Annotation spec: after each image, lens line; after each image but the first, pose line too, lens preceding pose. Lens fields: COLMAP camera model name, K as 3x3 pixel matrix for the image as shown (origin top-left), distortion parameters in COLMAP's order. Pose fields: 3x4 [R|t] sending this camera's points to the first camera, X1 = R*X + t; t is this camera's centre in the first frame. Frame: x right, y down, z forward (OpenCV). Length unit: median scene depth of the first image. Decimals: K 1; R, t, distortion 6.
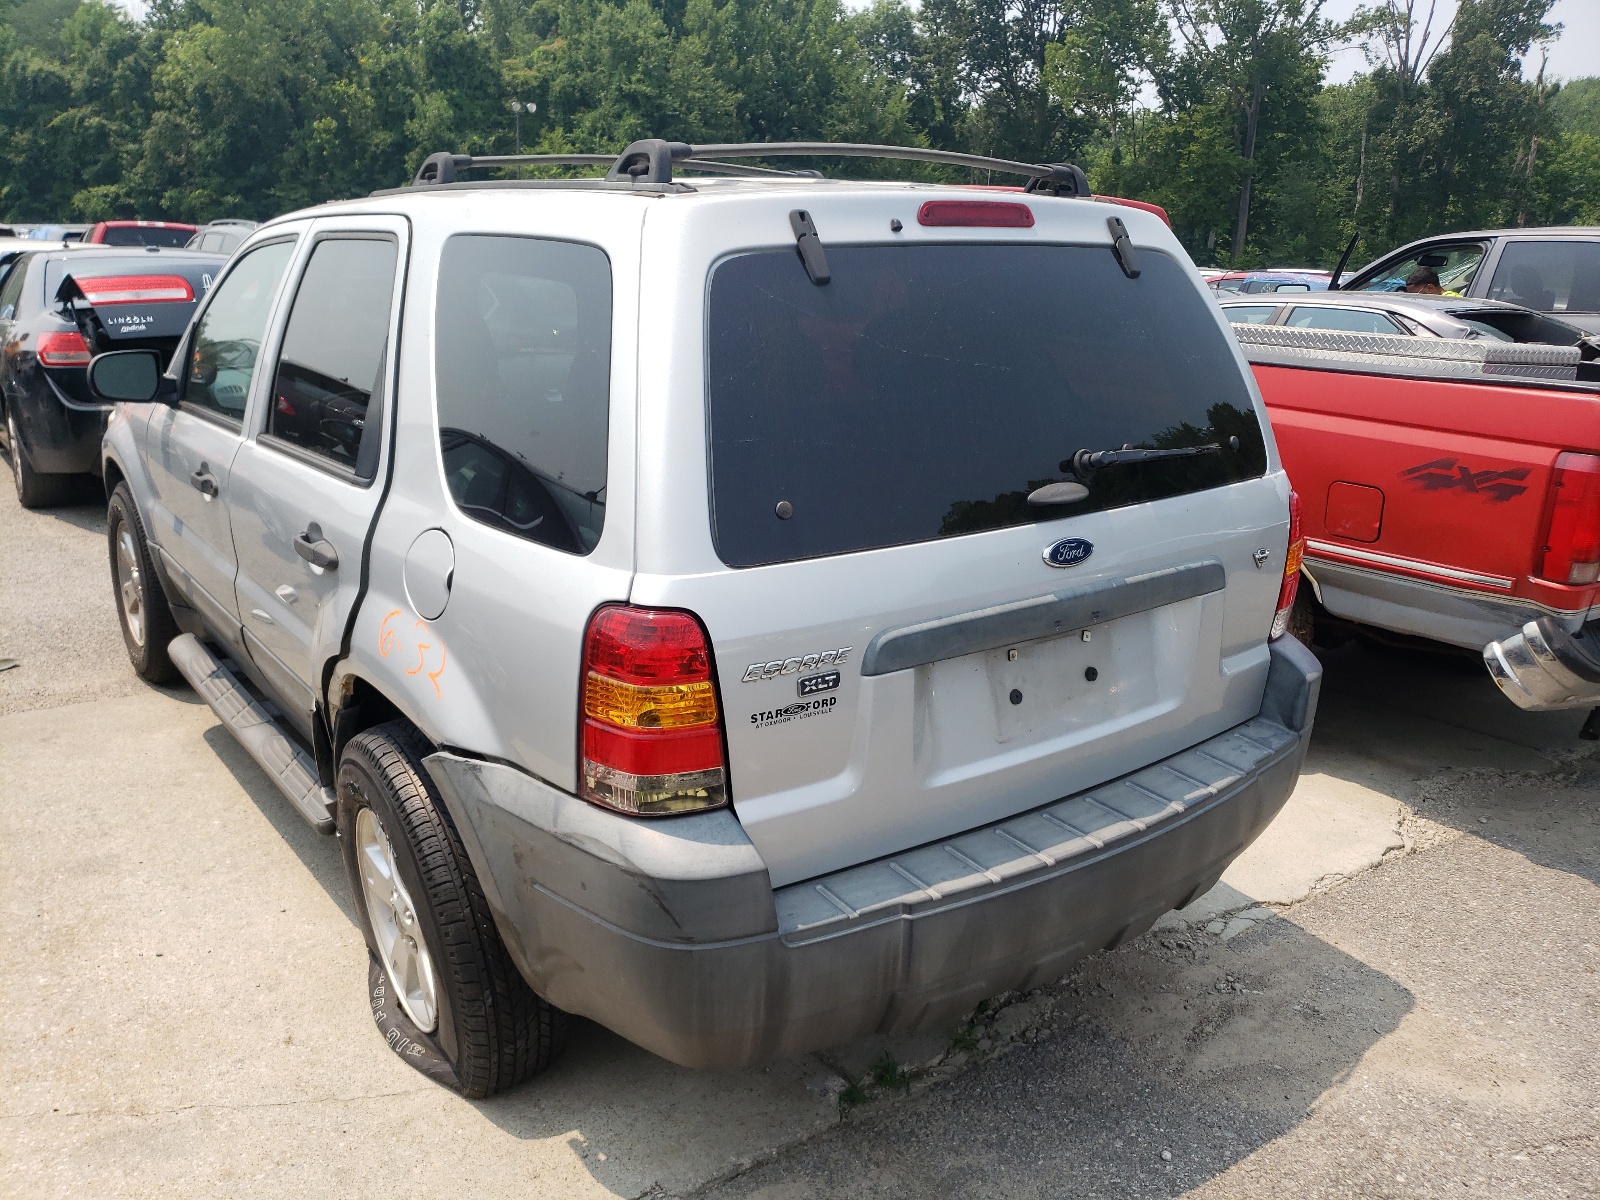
lens RADIAL K [[1297.0, 0, 800.0], [0, 1297.0, 600.0], [0, 0, 1]] dist [0.006406, -0.000284]
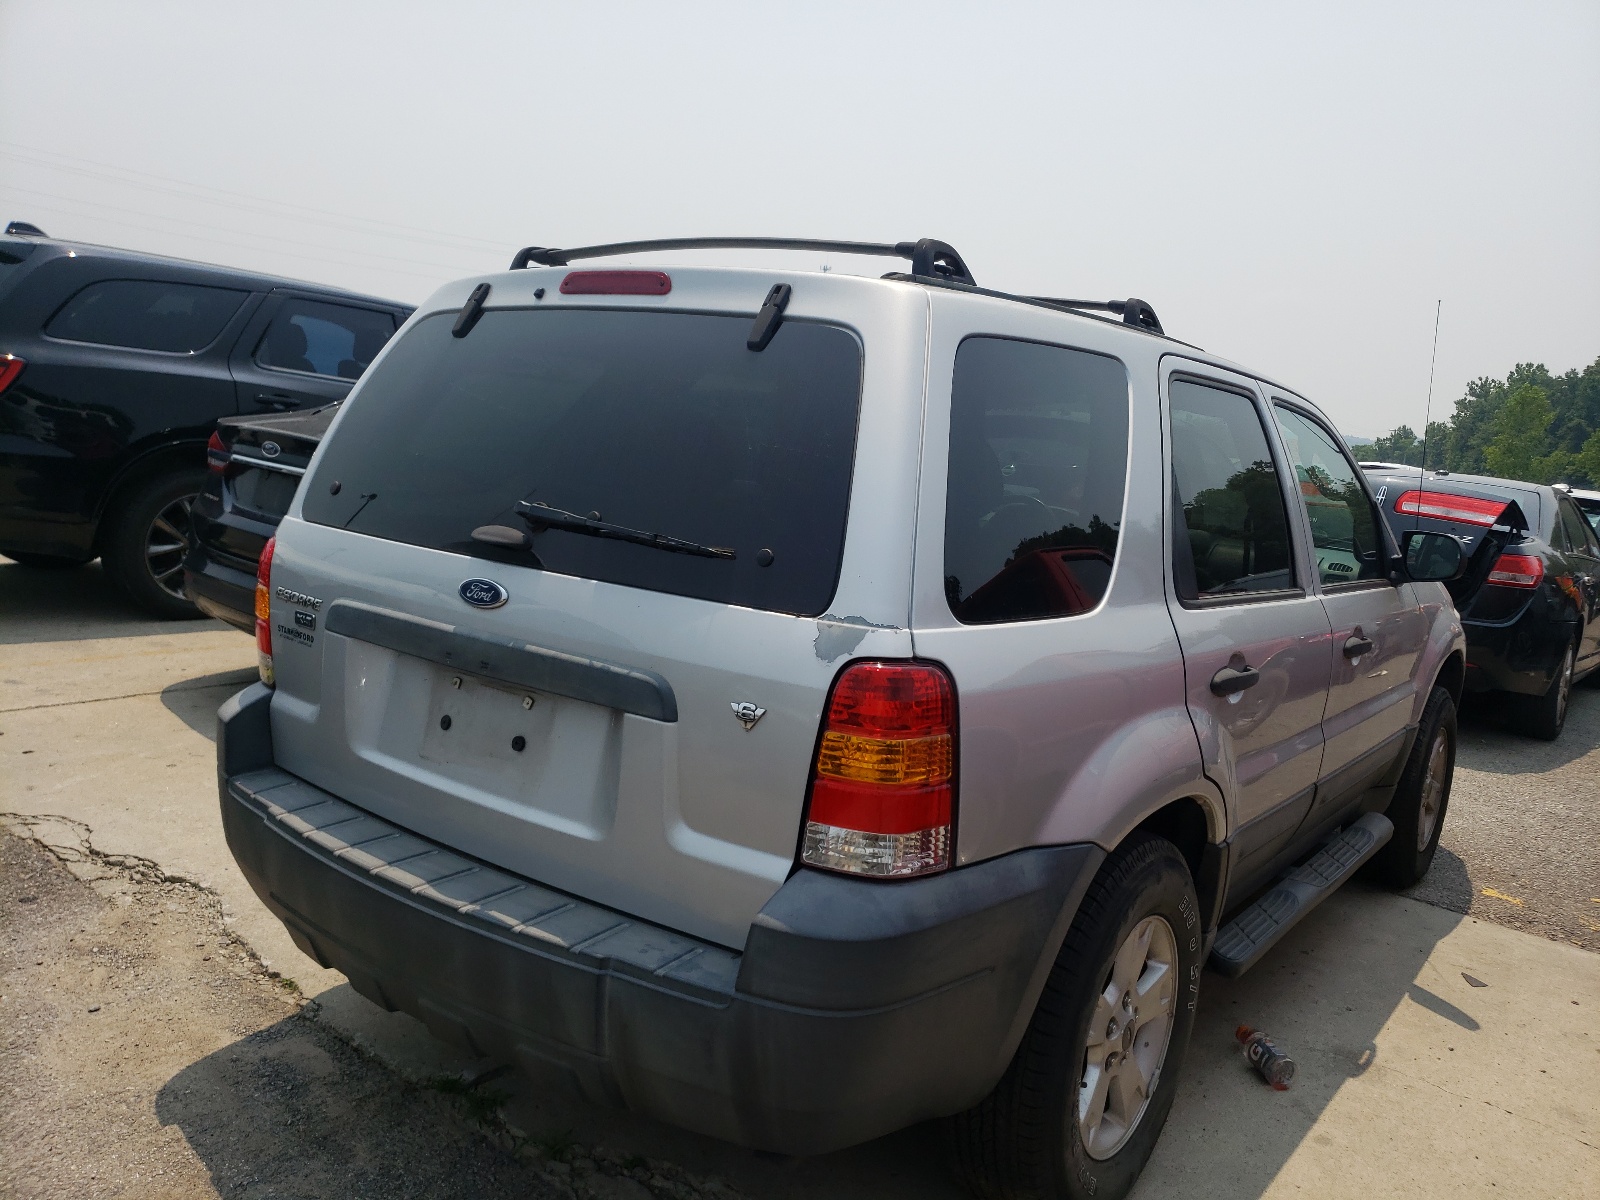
lens RADIAL K [[1276.9, 0, 800.0], [0, 1276.9, 600.0], [0, 0, 1]] dist [0.011477, -0.000641]
pose [[0.257470, 0.136133, -0.956649, 1.156666], [-0.331782, 0.942292, 0.044795, -0.150160], [0.907541, 0.305866, 0.287778, 0.902624]]
